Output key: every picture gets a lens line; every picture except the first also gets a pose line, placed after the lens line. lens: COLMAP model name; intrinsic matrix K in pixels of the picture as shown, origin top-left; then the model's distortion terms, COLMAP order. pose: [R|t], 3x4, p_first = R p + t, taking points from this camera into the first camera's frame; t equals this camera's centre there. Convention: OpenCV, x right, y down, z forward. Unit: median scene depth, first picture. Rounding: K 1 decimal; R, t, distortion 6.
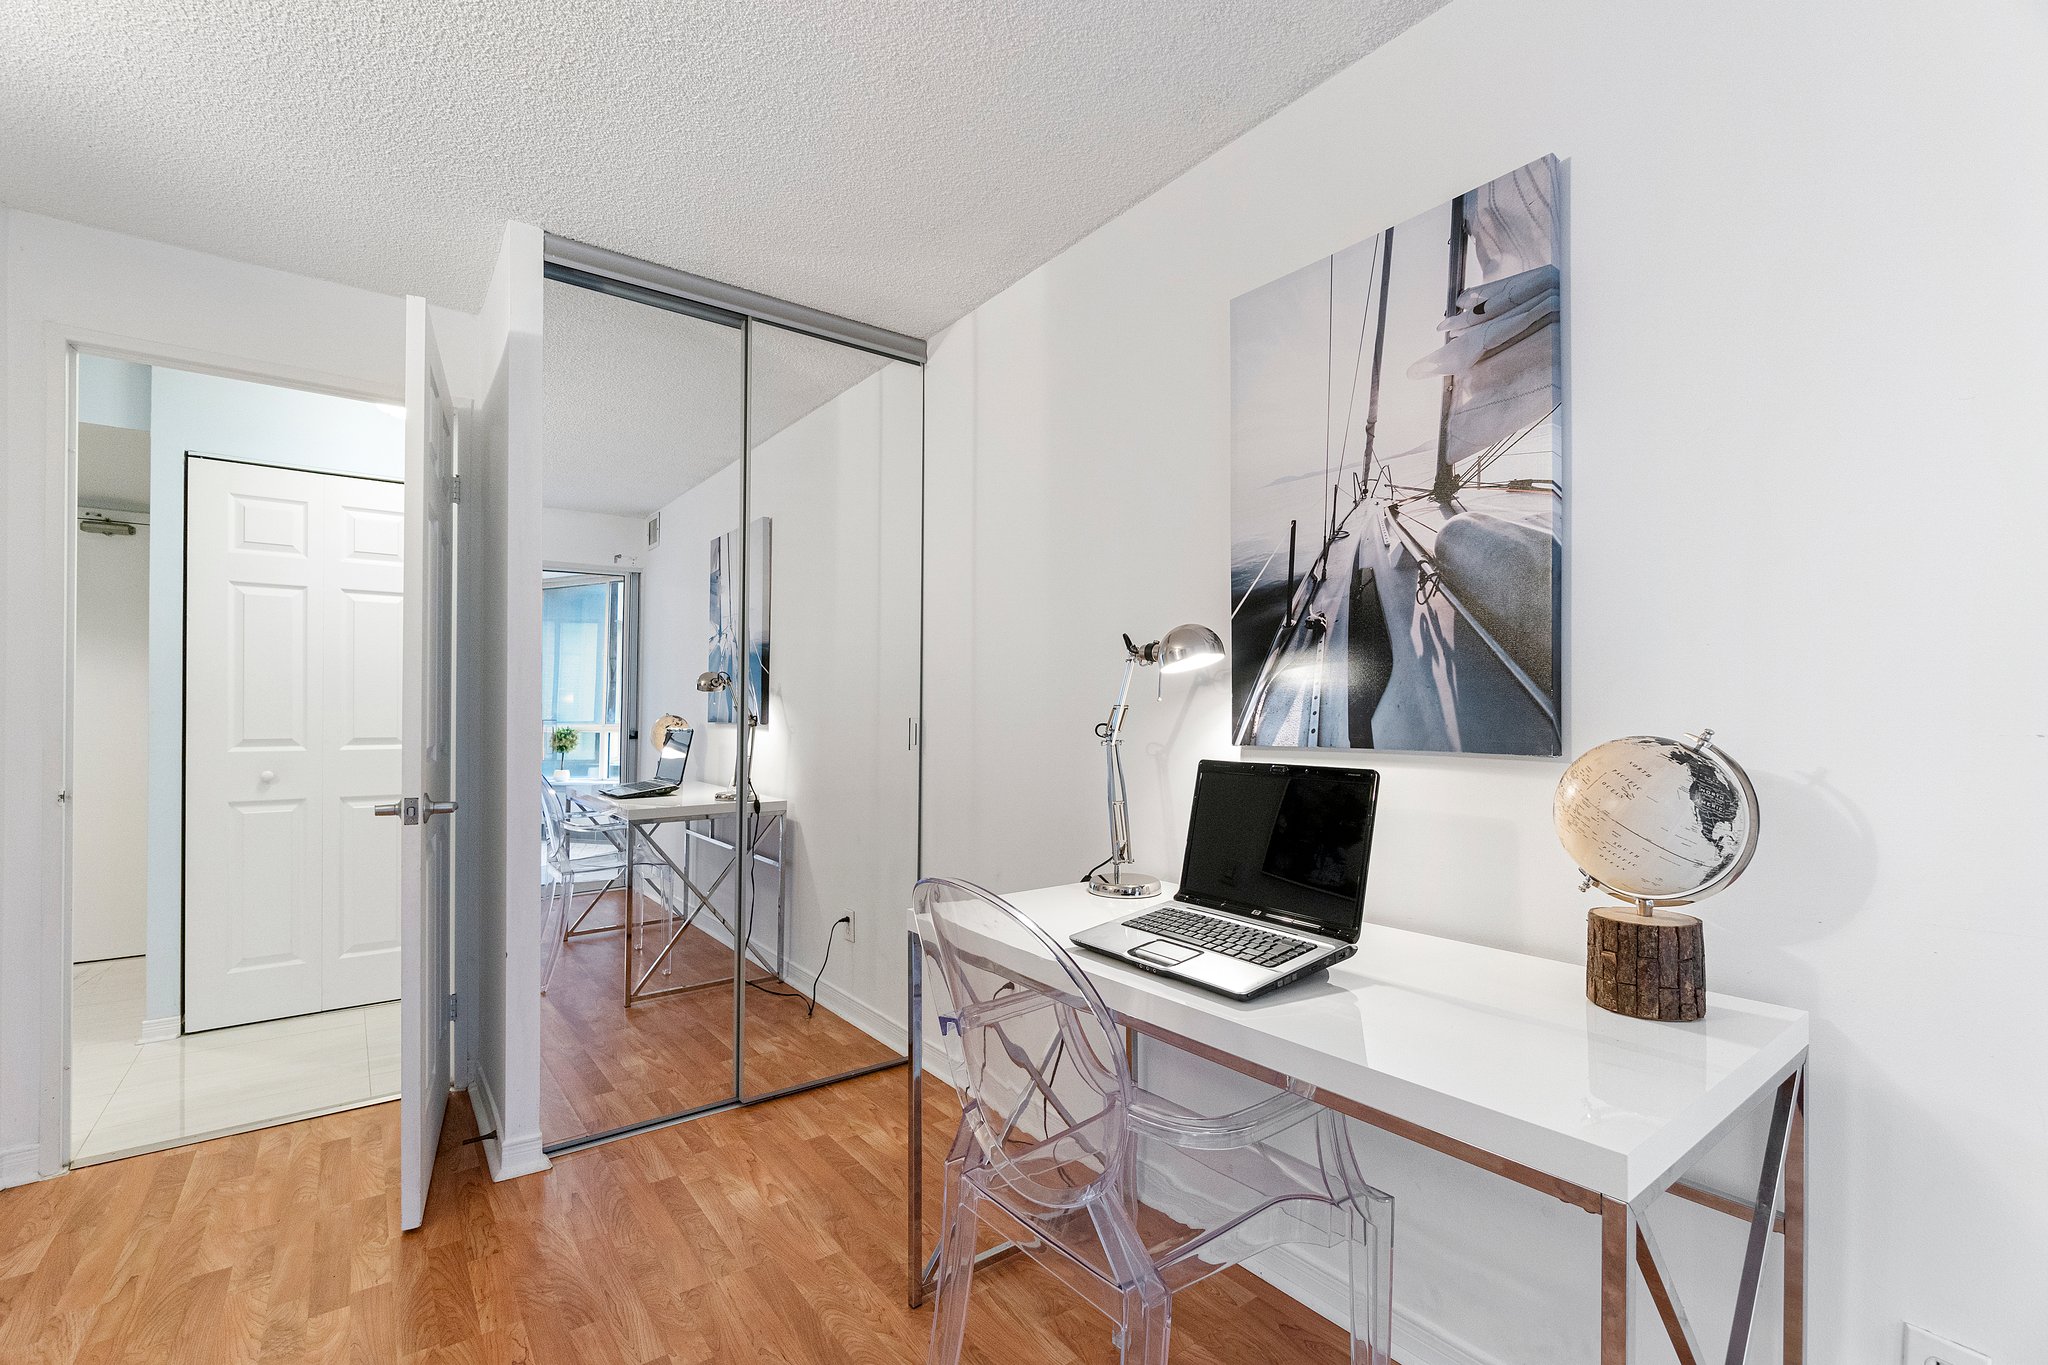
lens RADIAL K [[887.3, 0, 1024.7], [0, 887.3, 696.3], [0, 0, 1]] dist [-0.002059, -0.000088]
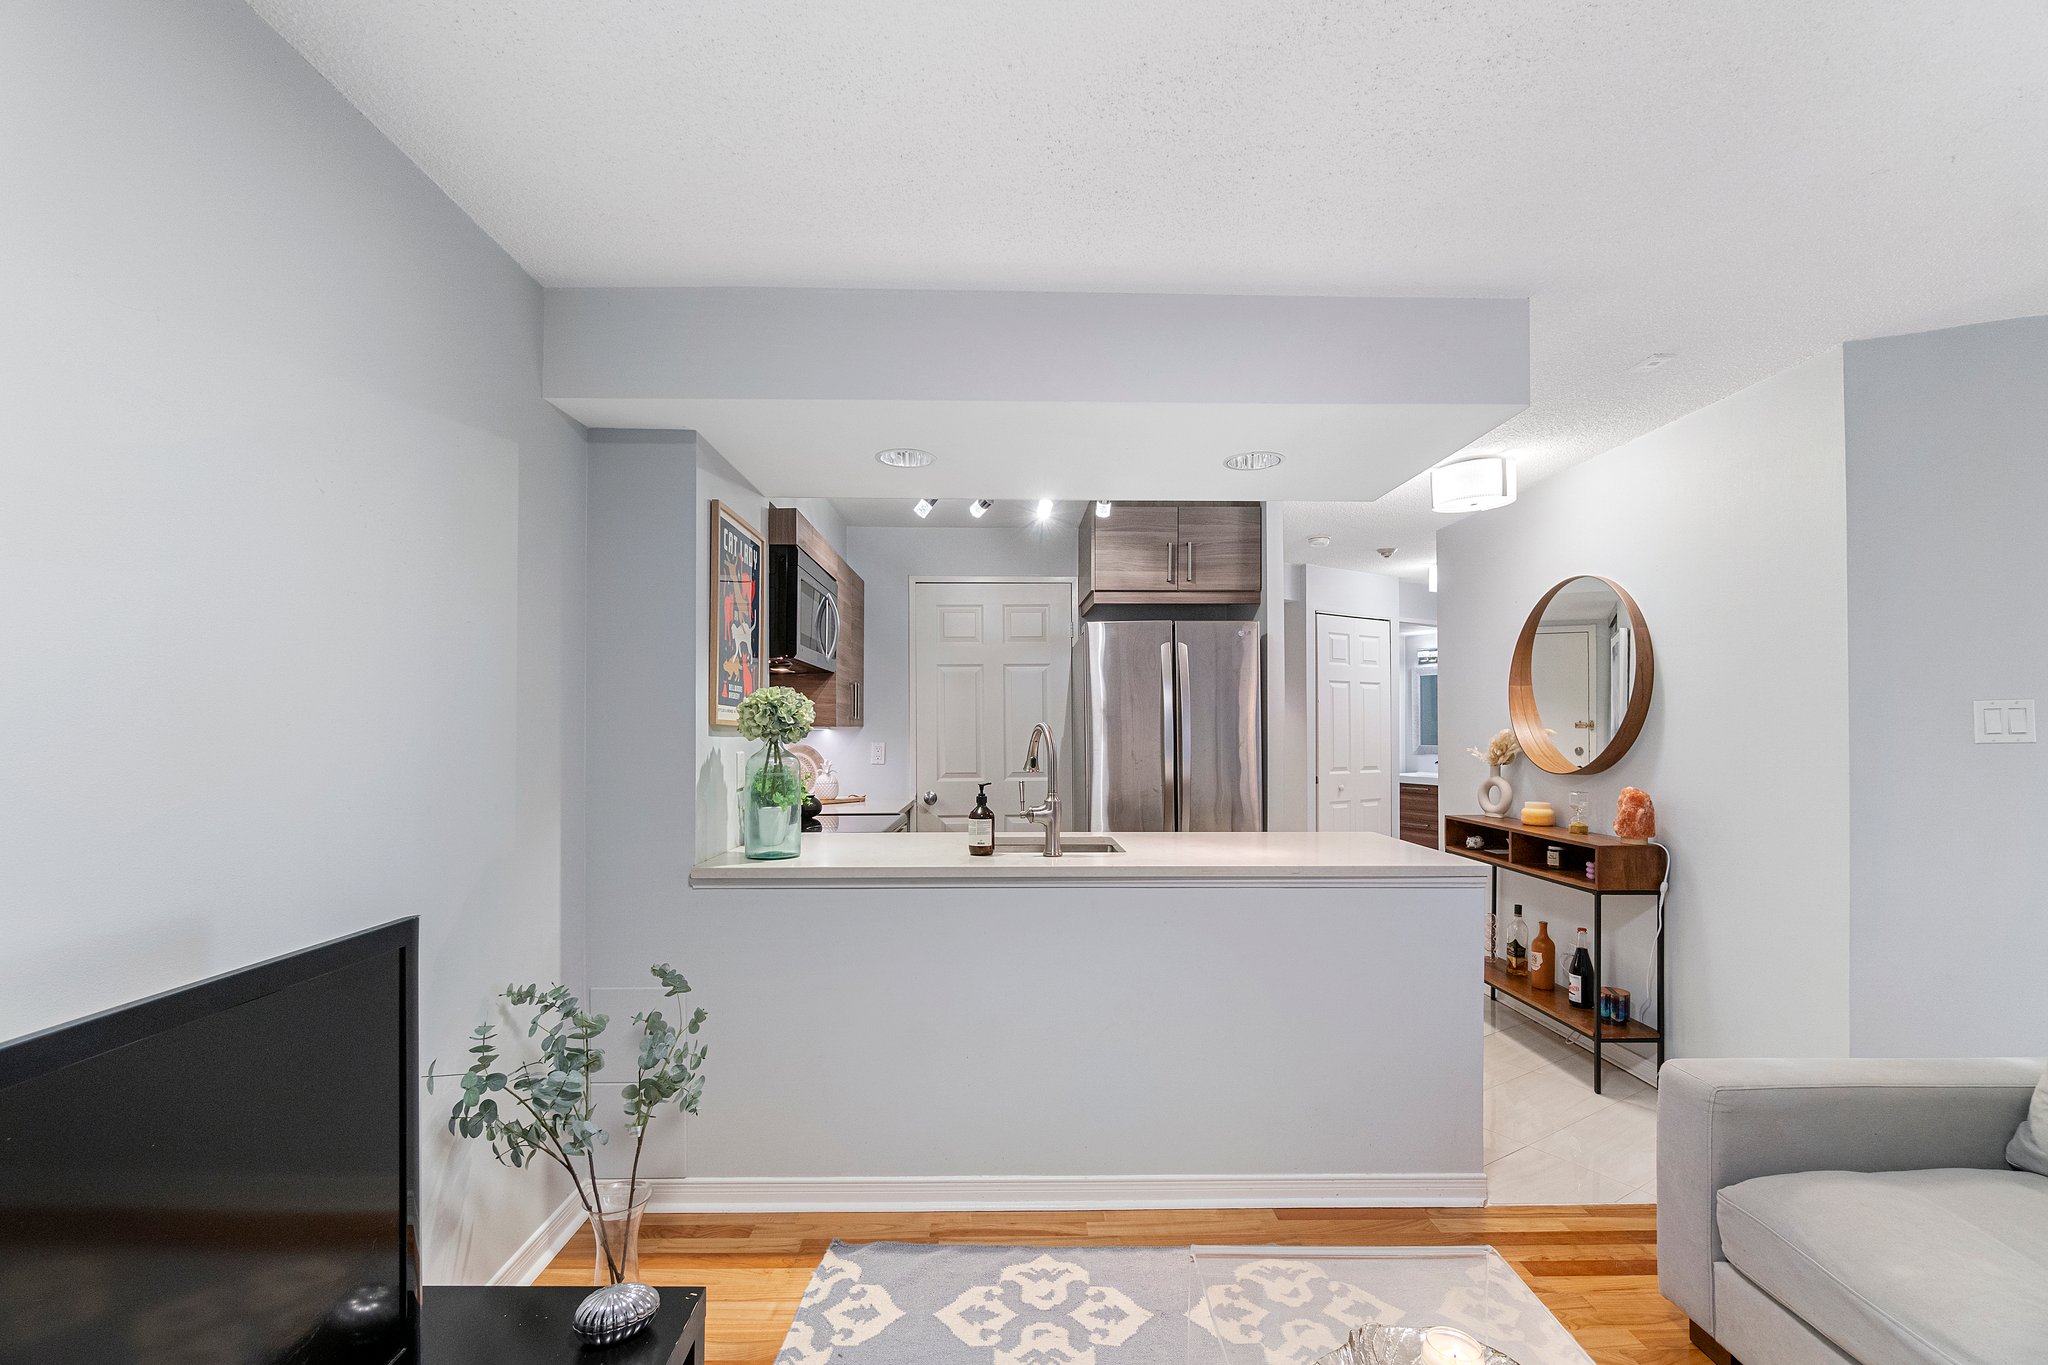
lens RADIAL K [[892.0, 0, 1027.2], [0, 892.0, 716.9], [0, 0, 1]] dist [-0.000837, -0.000007]
pose [[0.995307, 0.003473, -0.096706, -1.287327], [-0.003907, 0.999983, -0.004303, -0.042470], [0.096689, 0.004661, 0.995304, -0.845959]]
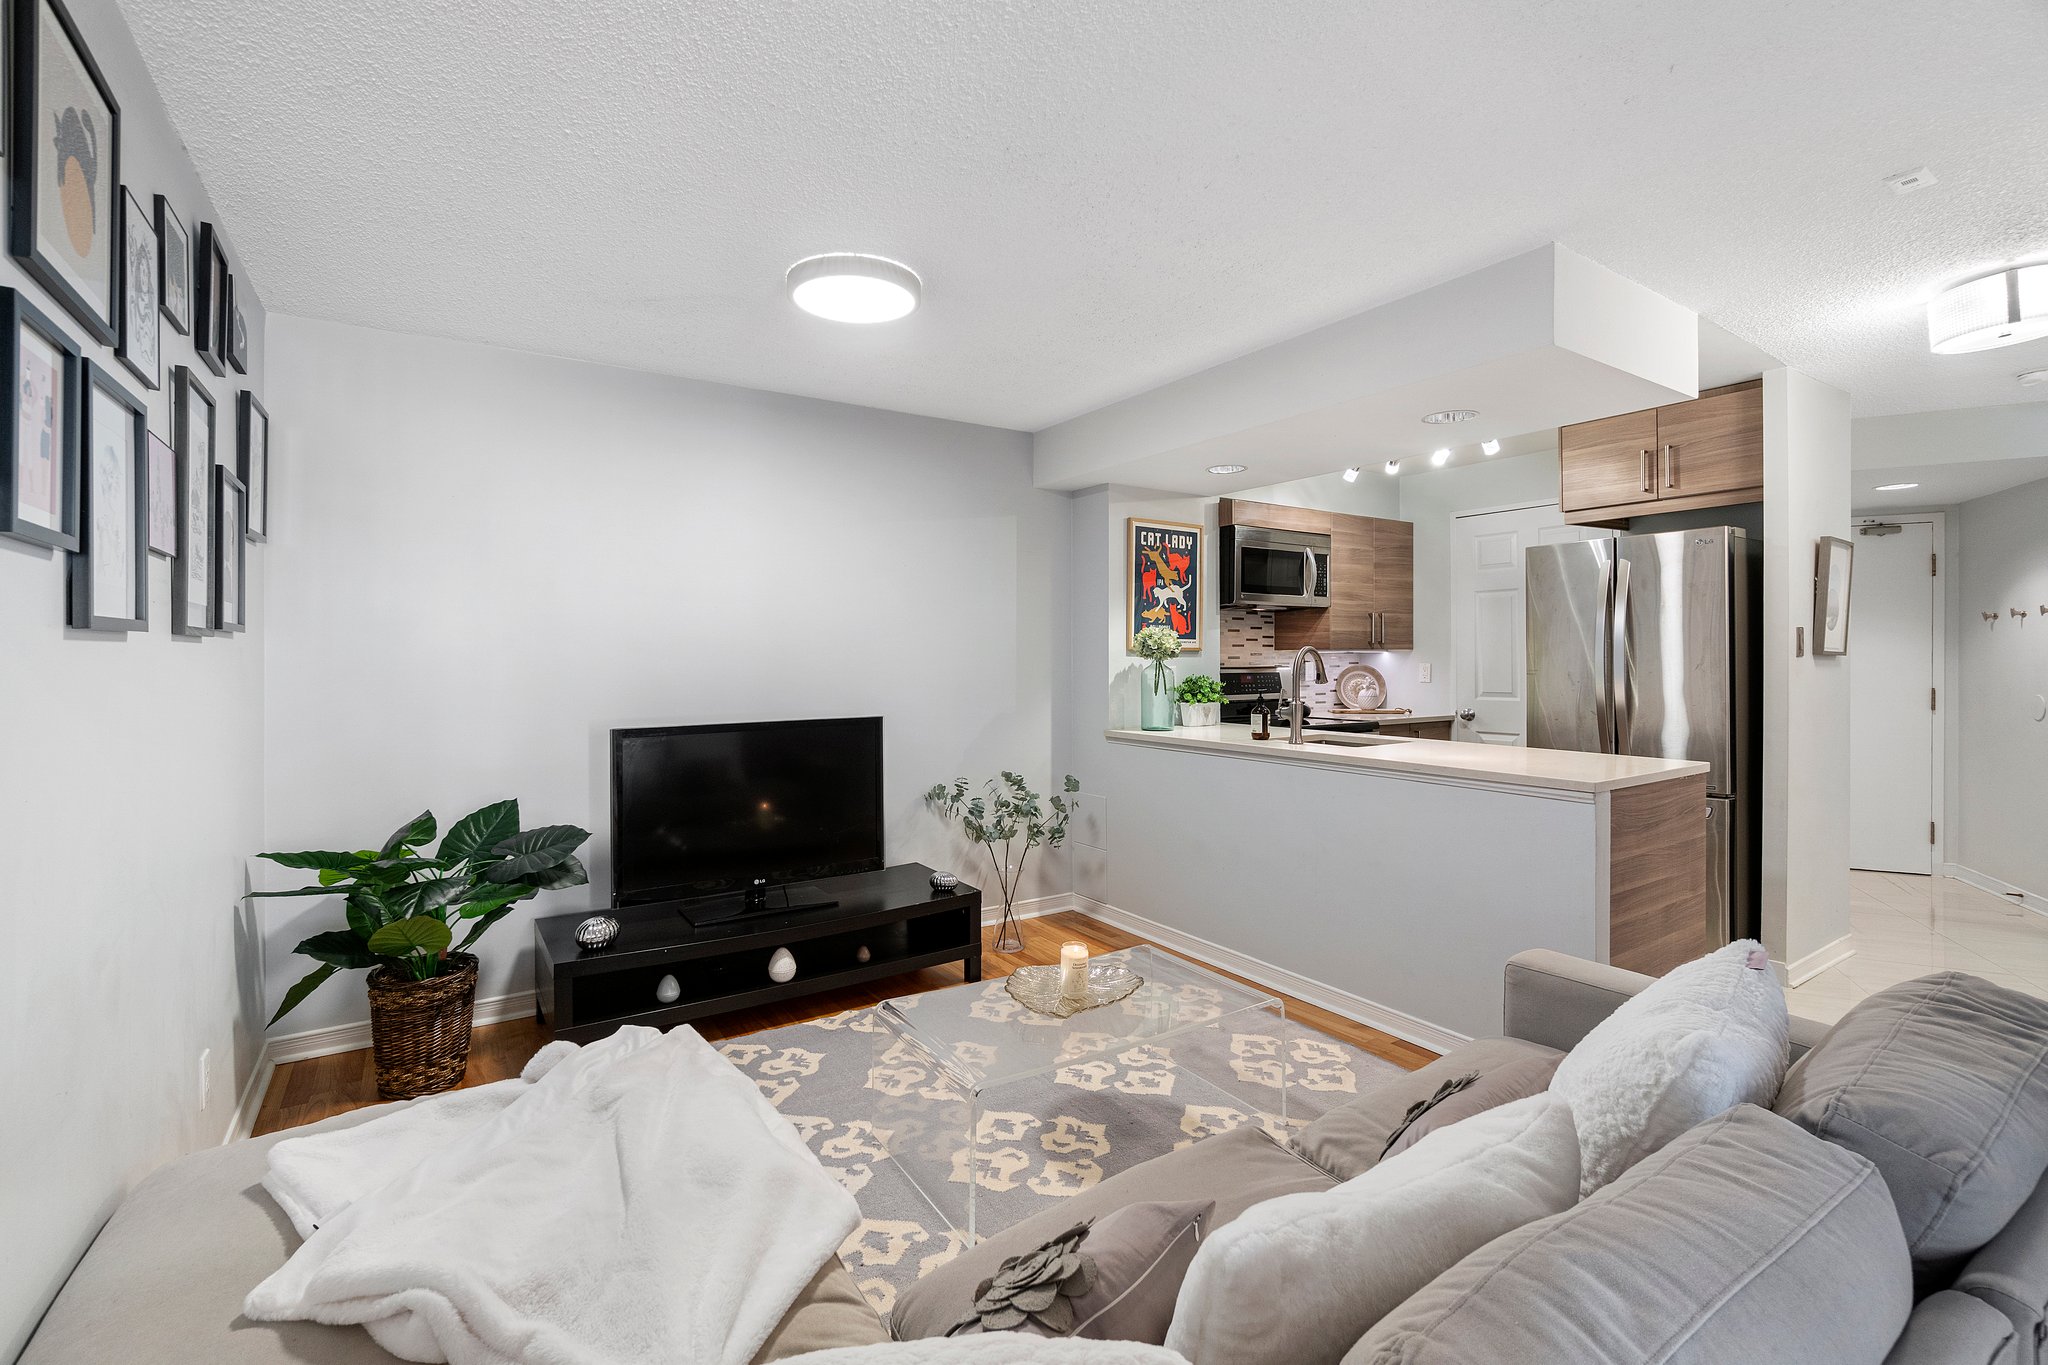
lens RADIAL K [[902.4, 0, 1020.2], [0, 902.4, 657.2], [0, 0, 1]] dist [-0.000281, 0.000682]
pose [[0.445023, 0.004754, -0.895506, -0.530047], [0.010100, 0.999896, 0.010328, -0.042094], [0.895462, -0.013641, 0.444929, -0.838758]]
